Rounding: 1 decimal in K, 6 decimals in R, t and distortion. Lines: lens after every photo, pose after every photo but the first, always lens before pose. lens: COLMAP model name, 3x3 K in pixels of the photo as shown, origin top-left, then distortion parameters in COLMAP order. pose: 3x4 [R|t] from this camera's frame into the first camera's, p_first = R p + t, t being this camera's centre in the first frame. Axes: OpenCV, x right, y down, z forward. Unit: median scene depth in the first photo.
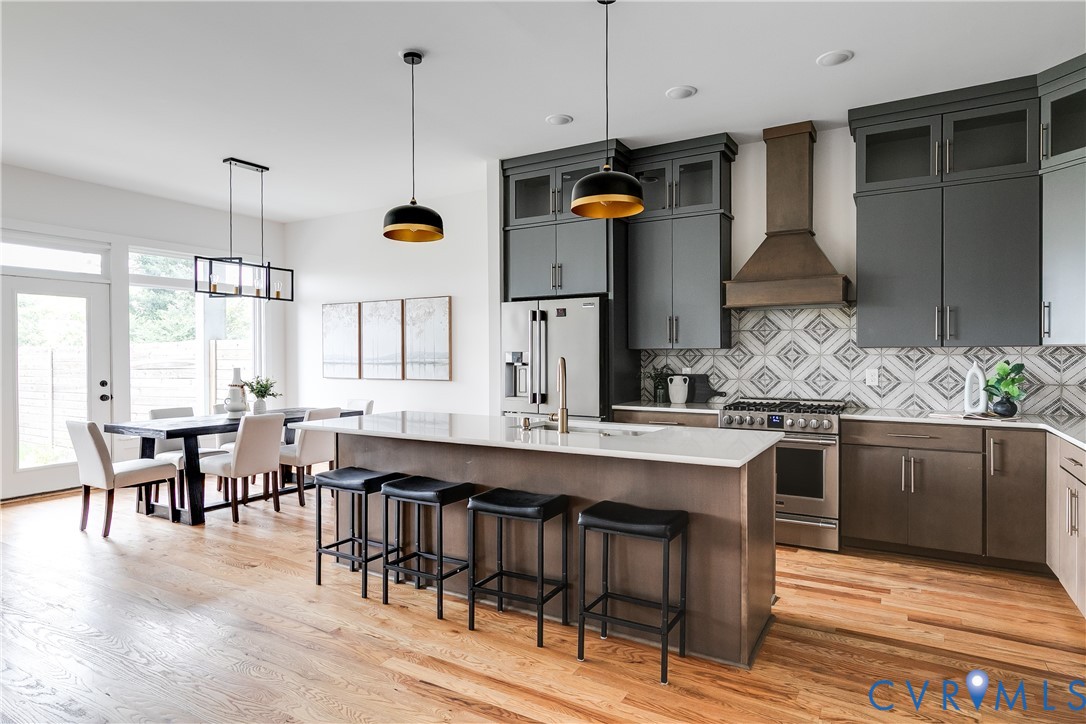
lens RADIAL K [[580.2, 0, 538.8], [0, 580.2, 362.8], [0, 0, 1]] dist [0.003334, 0.000632]
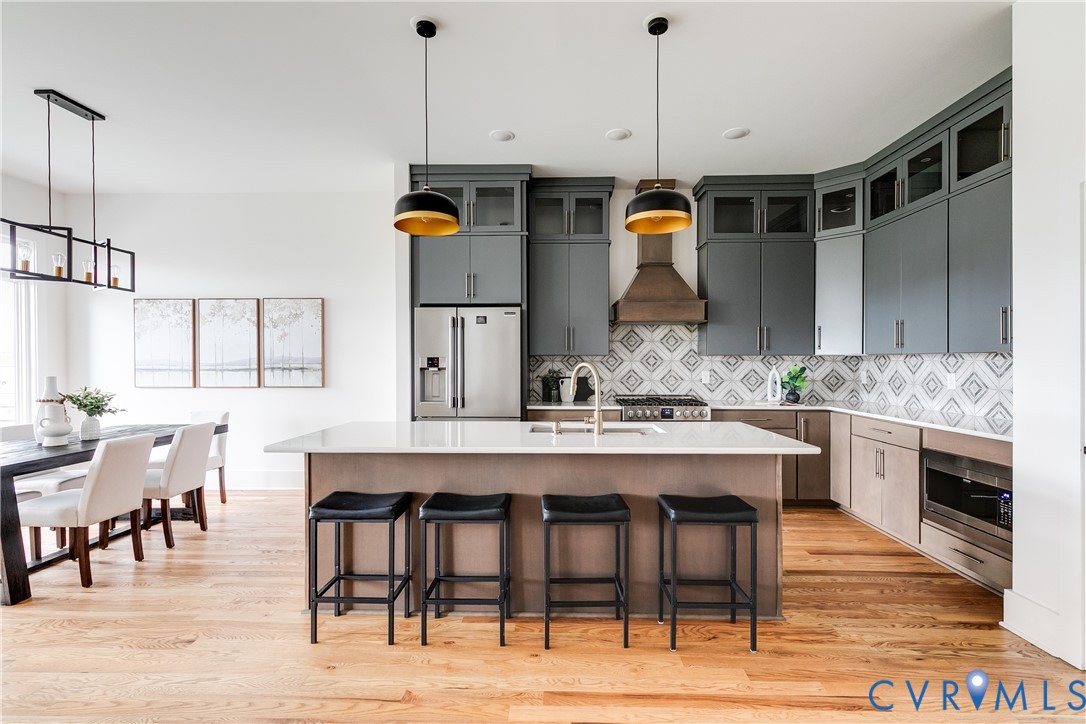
lens RADIAL K [[488.0, 0, 528.6], [0, 488.0, 366.2], [0, 0, 1]] dist [0.006784, 0.000478]
pose [[0.884033, -0.002906, 0.467415, -0.308931], [0.004880, 0.999984, -0.003014, 0.000291], [-0.467398, 0.004945, 0.884033, 0.183264]]
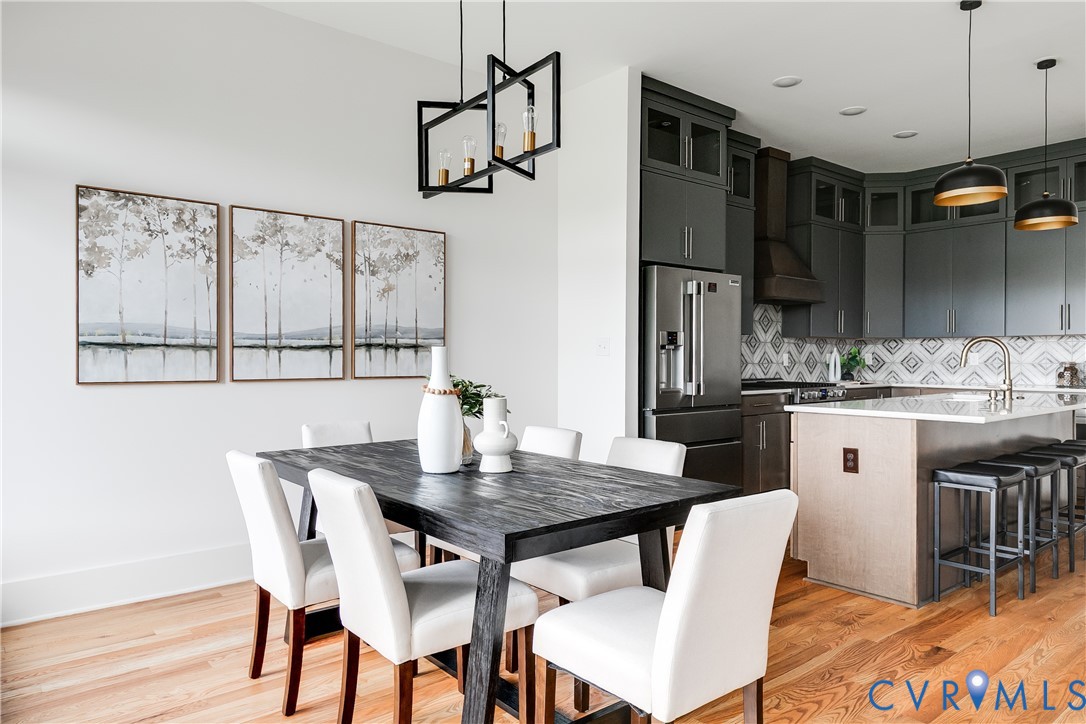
lens RADIAL K [[709.9, 0, 569.3], [0, 709.9, 365.3], [0, 0, 1]] dist [0.014933, -0.003797]
pose [[0.355072, -0.009071, 0.934795, -1.065302], [0.010842, 0.999926, 0.005585, 0.022322], [-0.934776, 0.008152, 0.355144, 0.854081]]
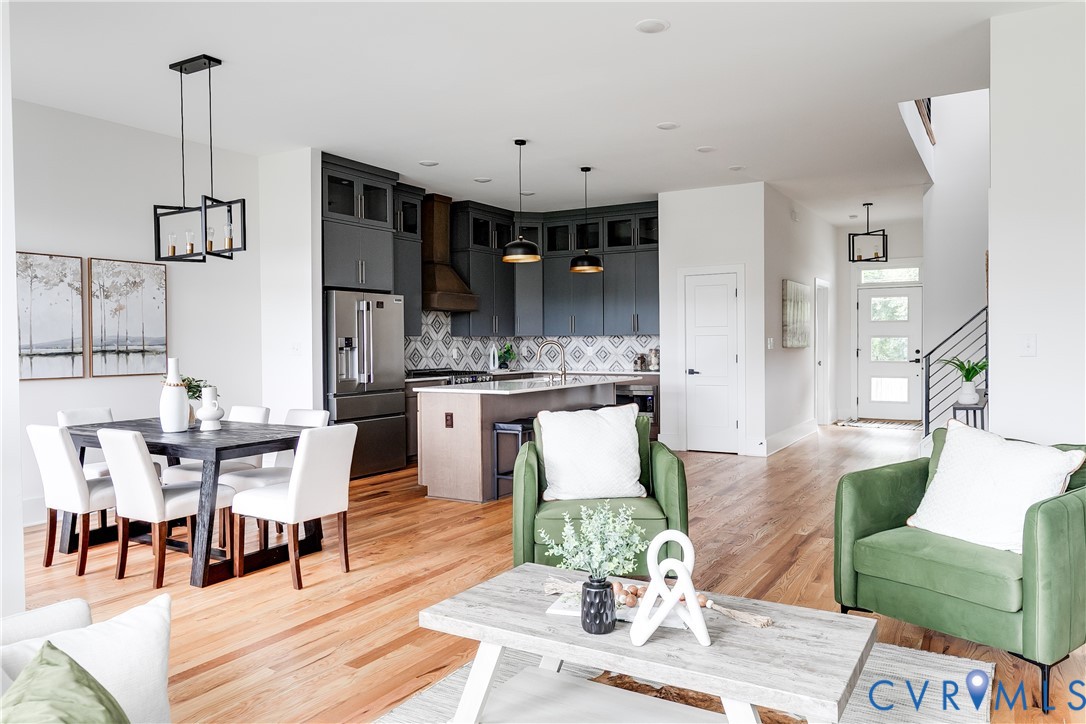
lens RADIAL K [[745.9, 0, 553.6], [0, 745.9, 357.9], [0, 0, 1]] dist [0.008097, -0.003971]
pose [[0.033868, -0.019945, 0.999227, -1.546656], [0.020407, 0.999606, 0.019261, 0.000947], [-0.999218, 0.019738, 0.034262, 0.612087]]
